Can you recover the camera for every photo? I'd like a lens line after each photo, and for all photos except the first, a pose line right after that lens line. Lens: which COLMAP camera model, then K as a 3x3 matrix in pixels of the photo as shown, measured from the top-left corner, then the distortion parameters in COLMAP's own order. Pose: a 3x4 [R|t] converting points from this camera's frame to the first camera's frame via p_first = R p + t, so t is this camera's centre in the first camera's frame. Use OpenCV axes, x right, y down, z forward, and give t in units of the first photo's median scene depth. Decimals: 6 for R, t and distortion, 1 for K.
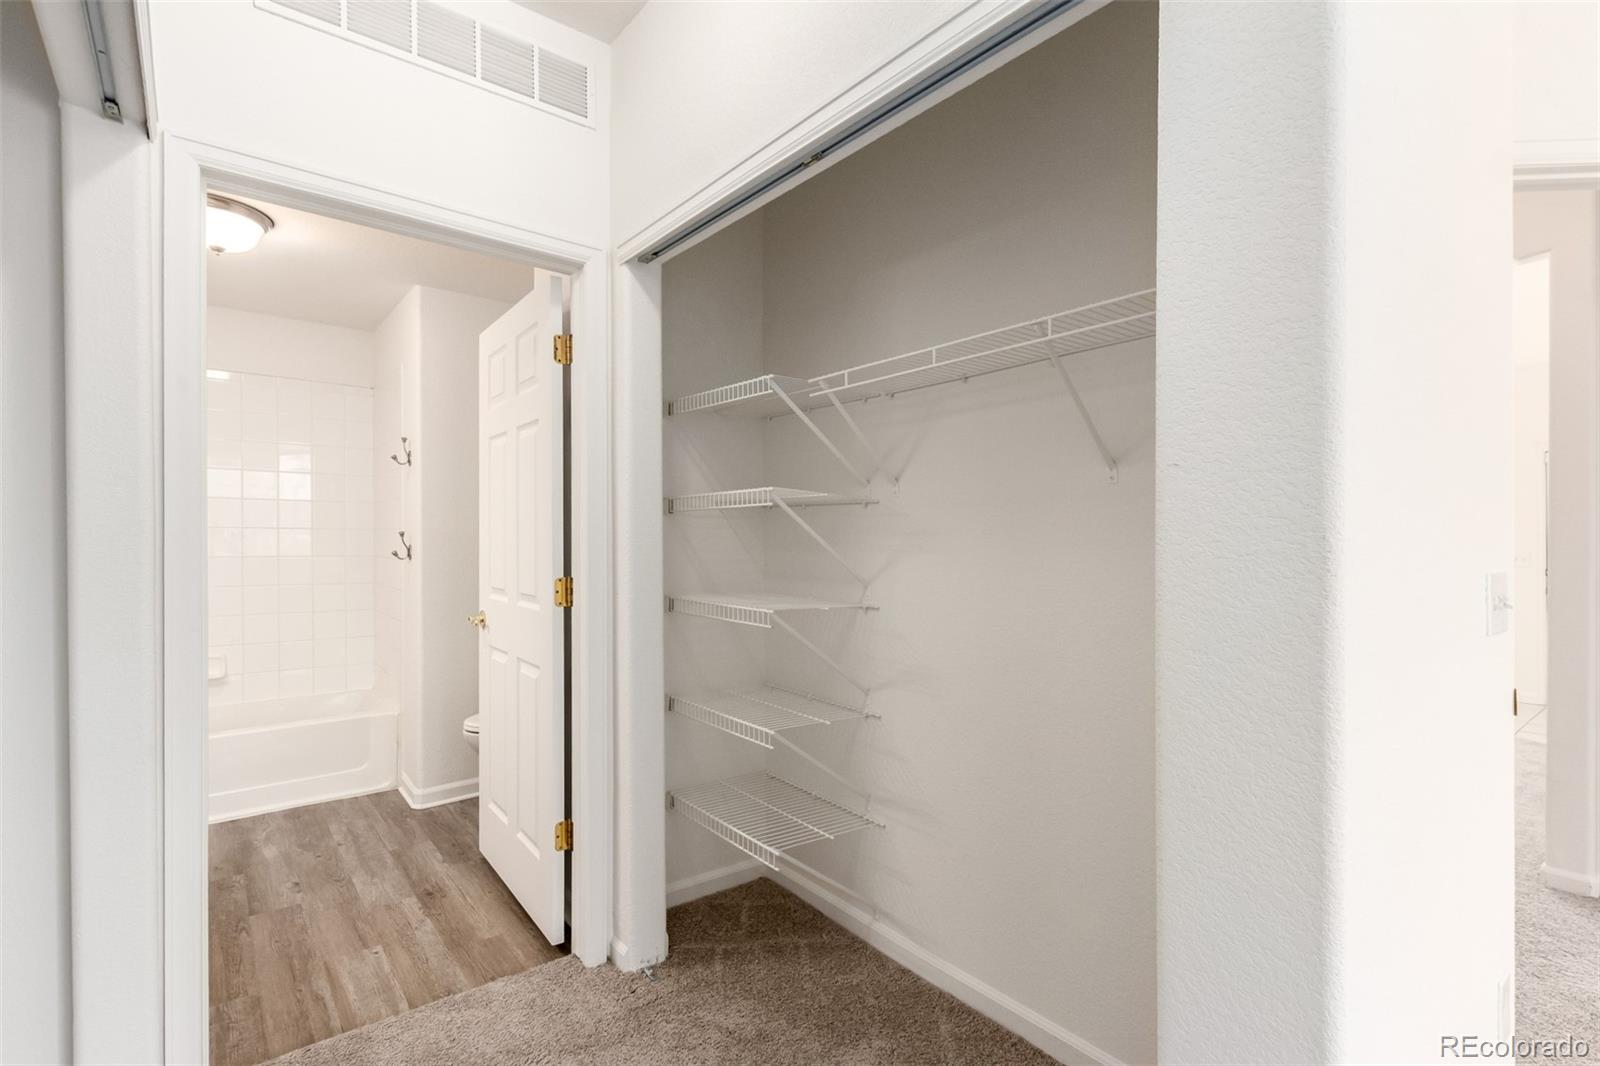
lens RADIAL K [[736.3, 0, 805.6], [0, 736.3, 540.7], [0, 0, 1]] dist [0.006349, -0.001225]
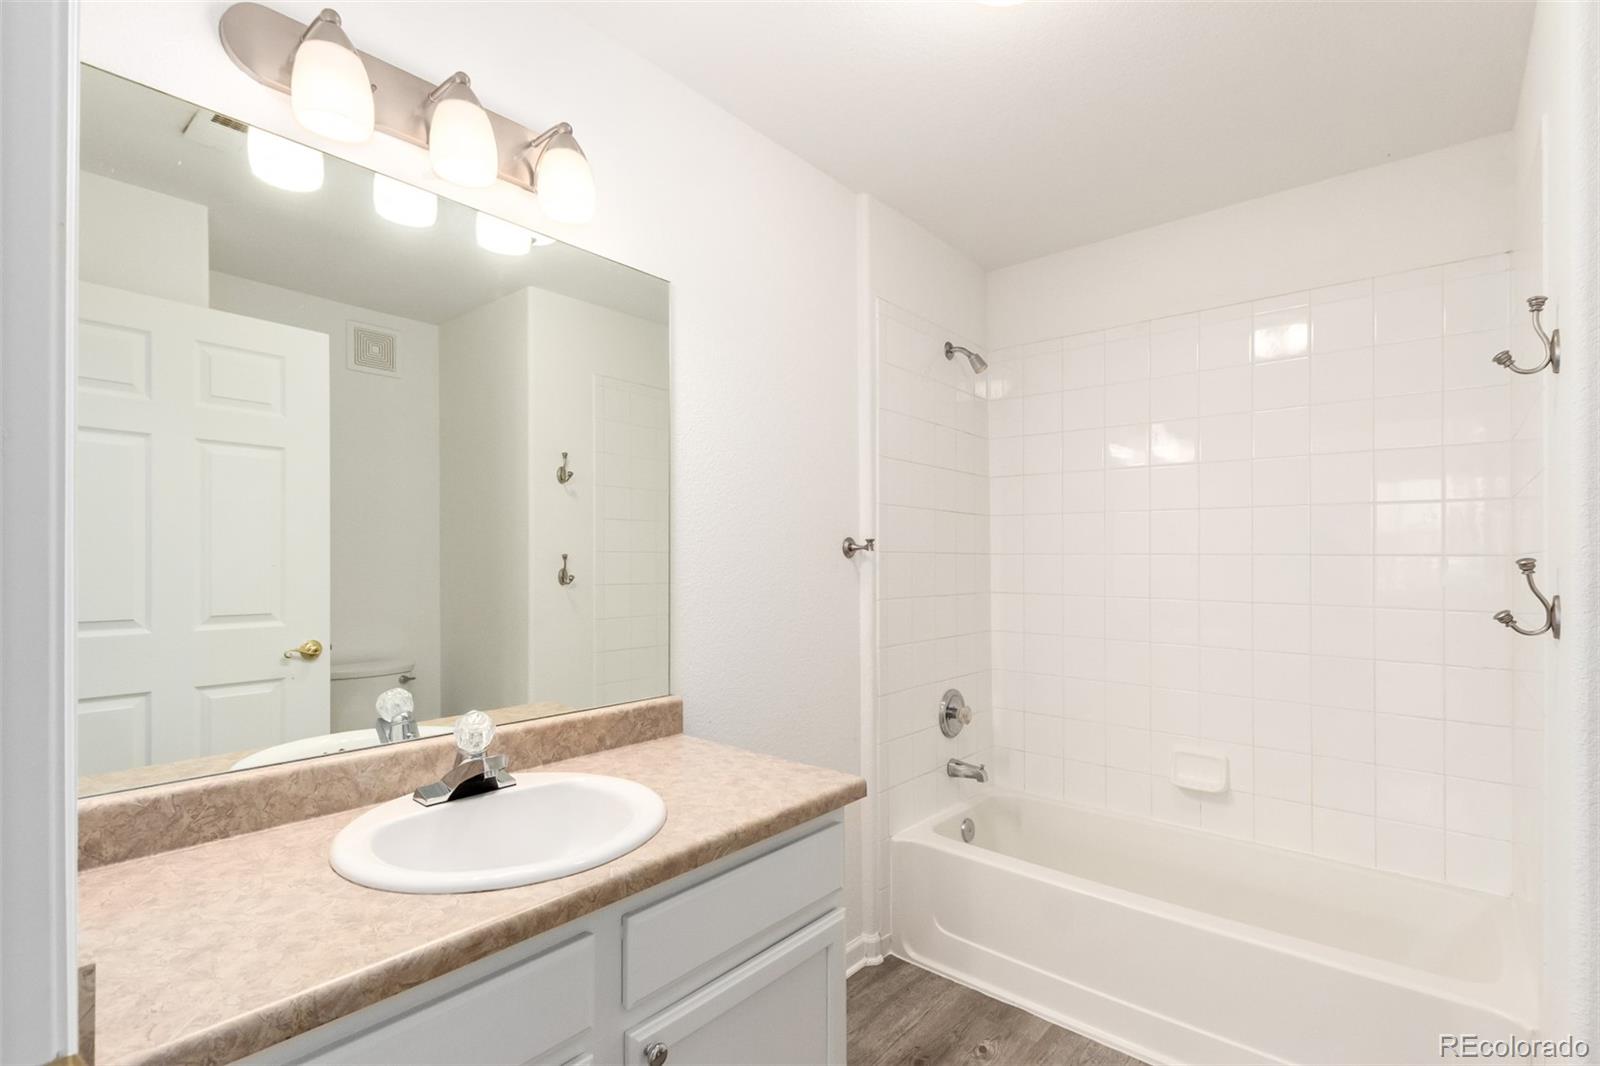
lens RADIAL K [[736.3, 0, 805.6], [0, 736.3, 540.7], [0, 0, 1]] dist [0.006349, -0.001225]
pose [[0.201659, -0.018875, -0.979274, -0.356363], [-0.016394, 0.999609, -0.022643, -0.009483], [0.979319, 0.020620, 0.201271, 0.788366]]
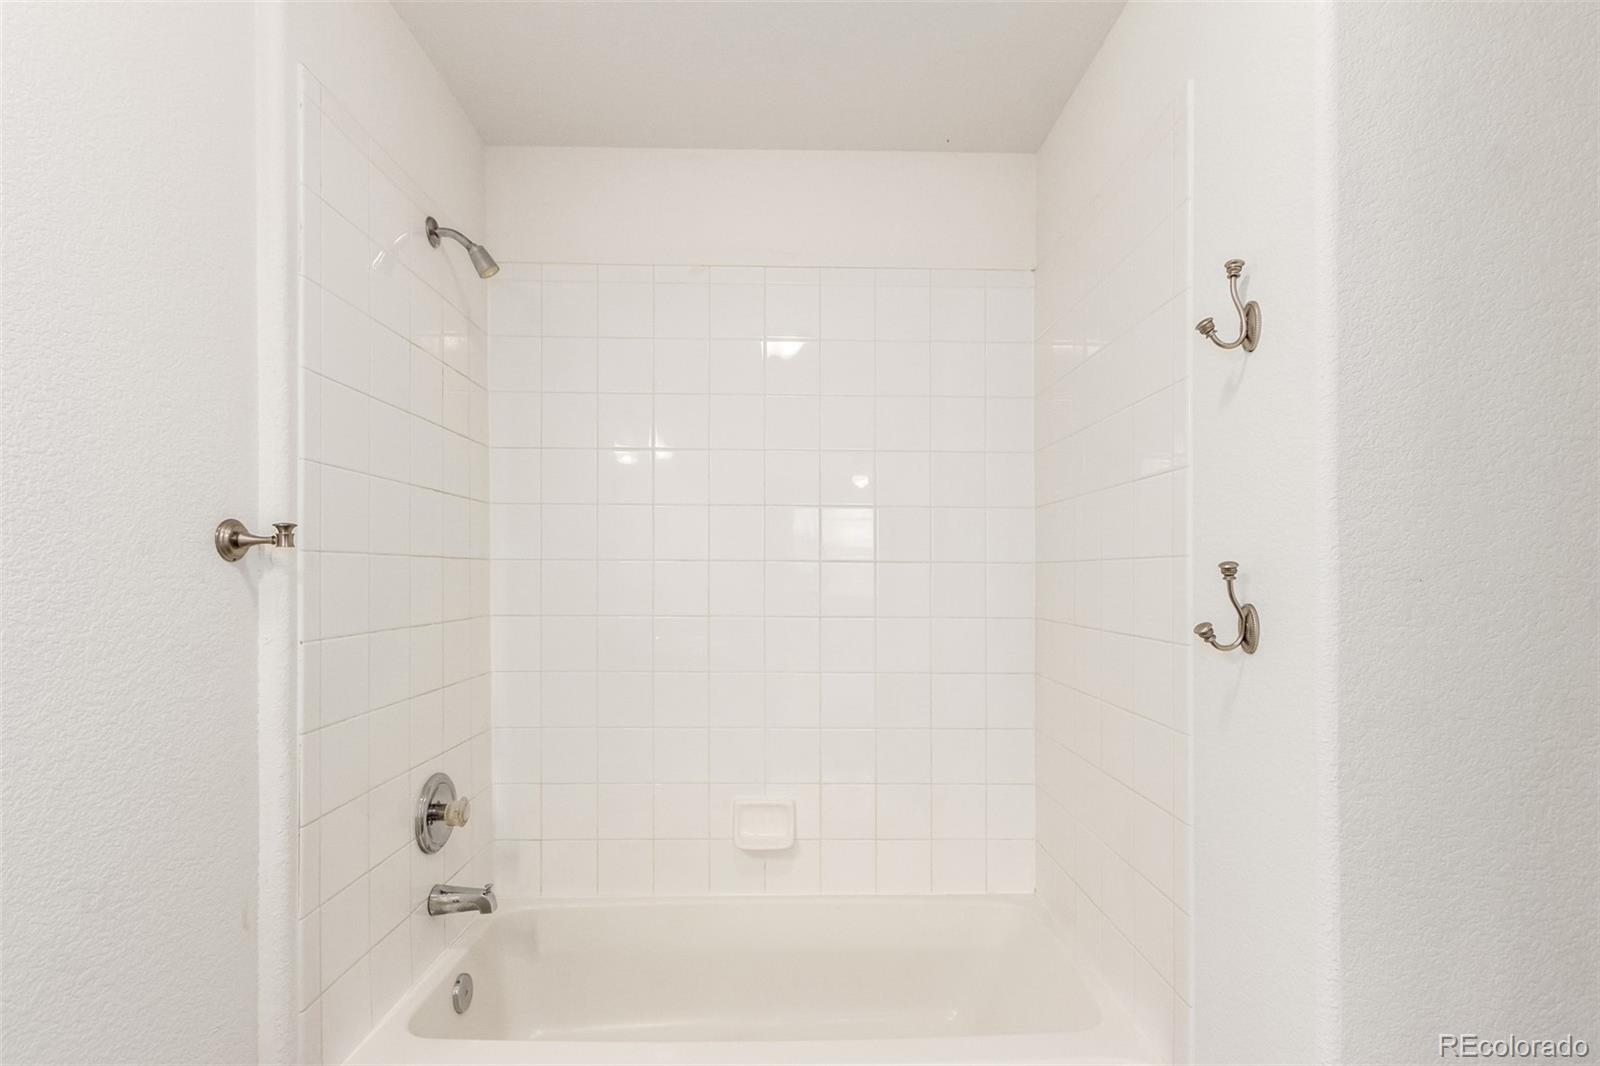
lens RADIAL K [[737.9, 0, 794.2], [0, 737.9, 565.8], [0, 0, 1]] dist [0.001313, -0.000230]
pose [[0.797009, 0.001164, -0.603966, -0.689531], [-0.012862, 0.999804, -0.015047, -0.004590], [0.603831, 0.019761, 0.796868, 0.872491]]
